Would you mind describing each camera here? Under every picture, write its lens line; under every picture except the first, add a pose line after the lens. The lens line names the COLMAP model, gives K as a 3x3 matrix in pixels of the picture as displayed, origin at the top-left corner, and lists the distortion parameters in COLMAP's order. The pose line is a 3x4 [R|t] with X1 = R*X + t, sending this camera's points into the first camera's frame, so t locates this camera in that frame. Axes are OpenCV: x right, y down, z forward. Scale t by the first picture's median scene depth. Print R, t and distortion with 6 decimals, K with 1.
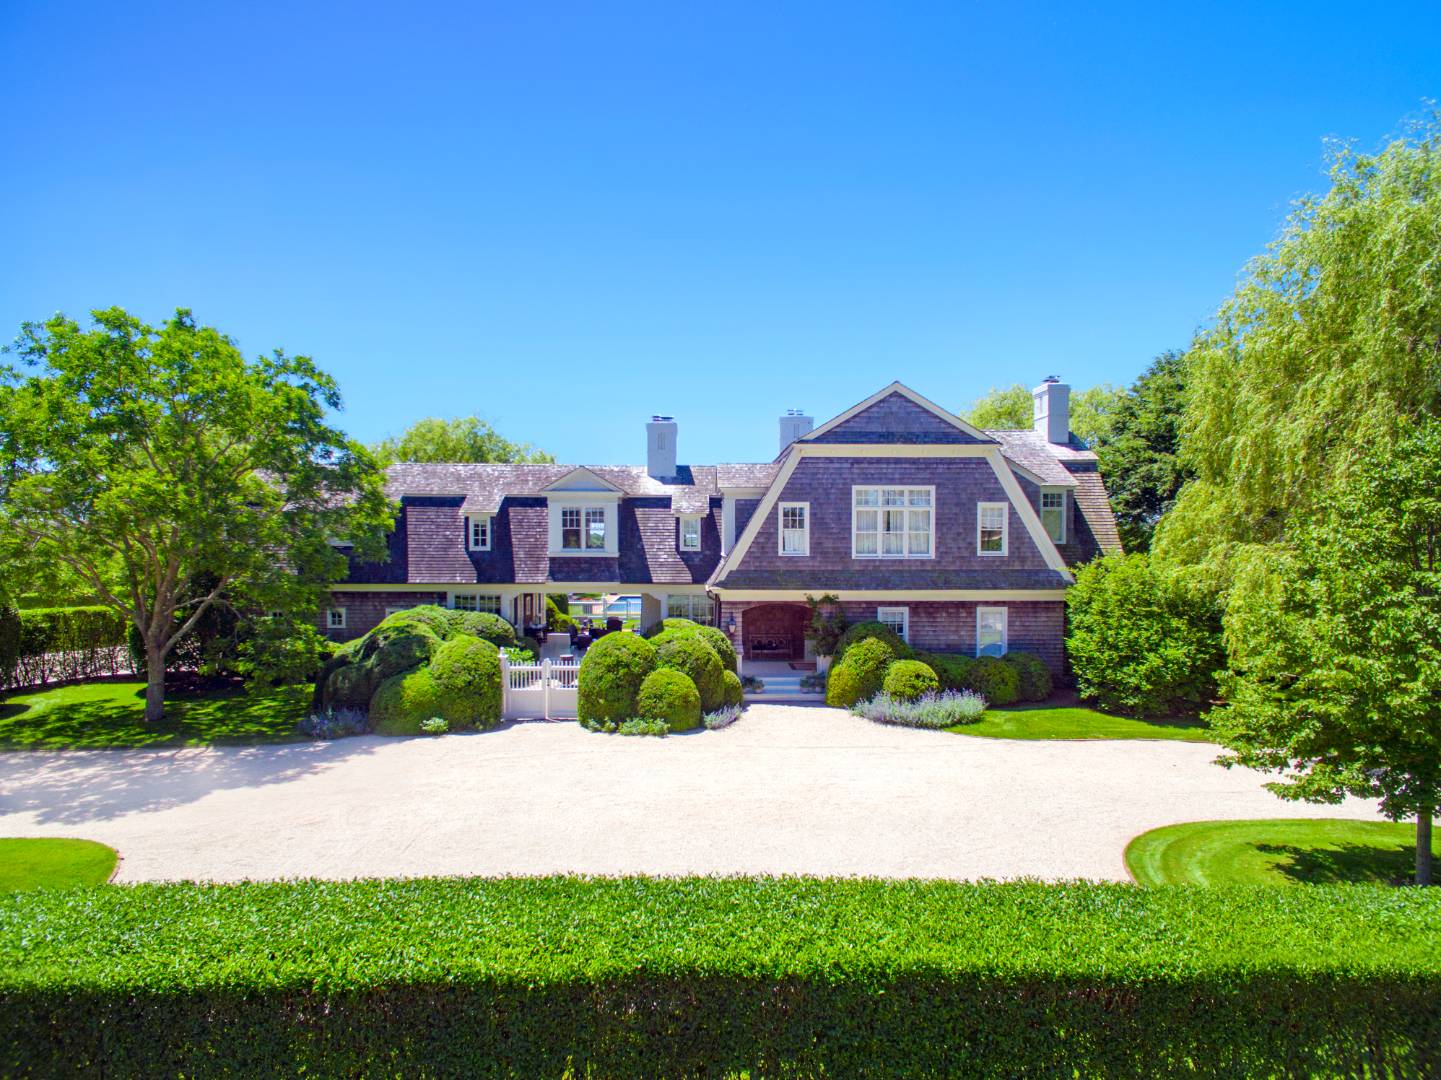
lens RADIAL K [[800.1, 0, 702.4], [0, 800.1, 561.8], [0, 0, 1]] dist [0.014386, 0.000754]
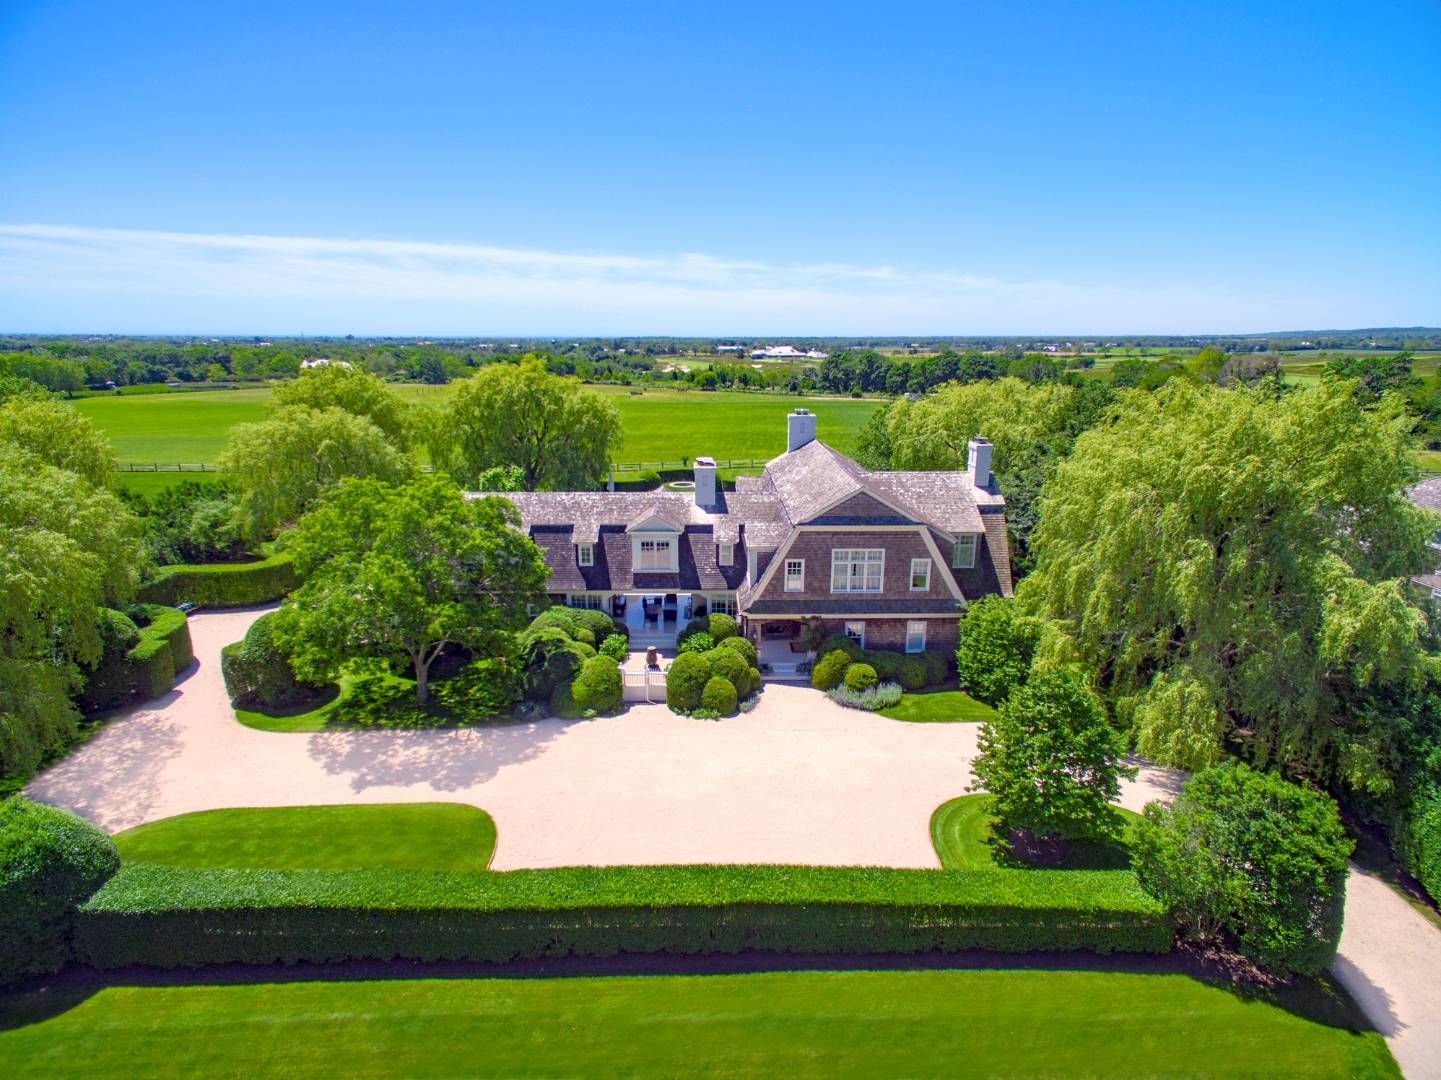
lens RADIAL K [[800.1, 0, 702.4], [0, 800.1, 561.8], [0, 0, 1]] dist [0.014386, 0.000754]
pose [[0.999894, -0.003905, -0.014041, -0.045188], [0.007368, 0.966702, 0.255799, -0.473903], [0.012574, -0.255875, 0.966628, -0.525974]]
